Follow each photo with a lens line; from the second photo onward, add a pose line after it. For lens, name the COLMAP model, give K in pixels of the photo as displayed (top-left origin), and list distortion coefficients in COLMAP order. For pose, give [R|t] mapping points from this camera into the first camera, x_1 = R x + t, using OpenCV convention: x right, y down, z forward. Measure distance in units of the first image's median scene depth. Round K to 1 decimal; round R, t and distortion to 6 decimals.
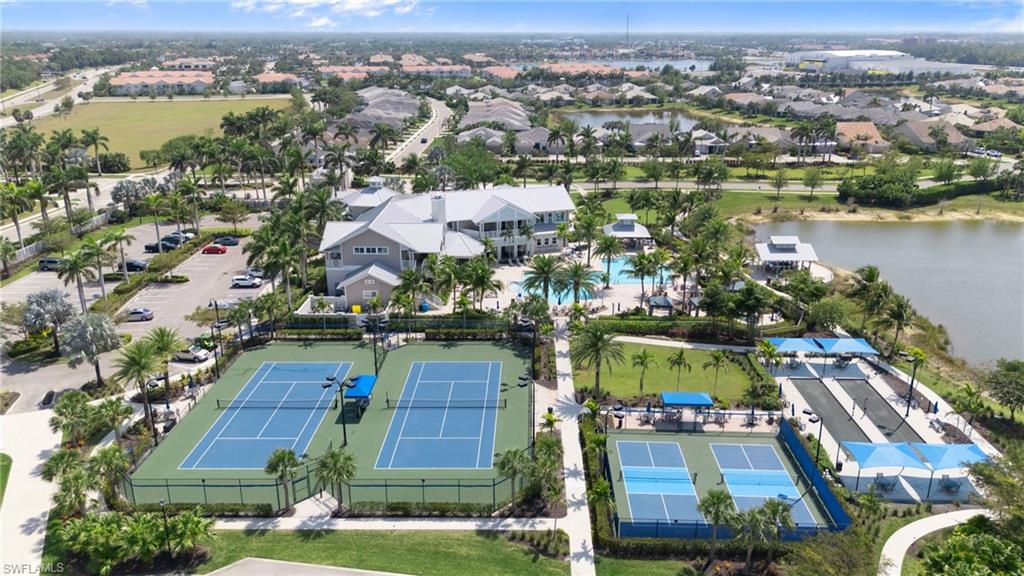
lens RADIAL K [[754.3, 0, 512.0], [0, 754.3, 288.0], [0, 0, 1]] dist [0.070255, -0.095712]
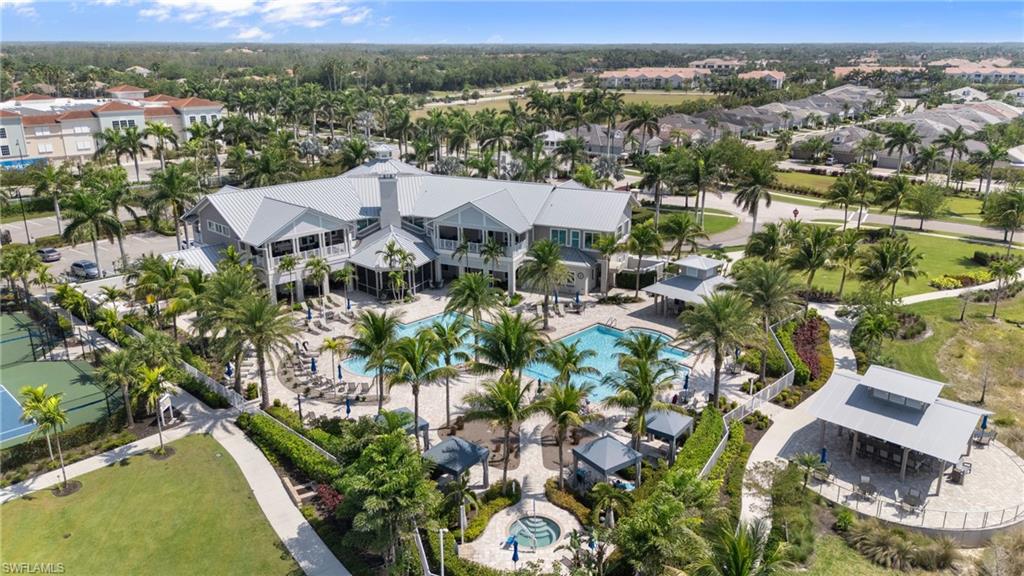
lens RADIAL K [[754.3, 0, 512.0], [0, 754.3, 288.0], [0, 0, 1]] dist [0.070255, -0.095712]
pose [[0.737768, 0.210430, -0.641418, 0.437424], [-0.220578, 0.973164, 0.065554, -0.090189], [0.637999, 0.093119, 0.764386, 0.550777]]
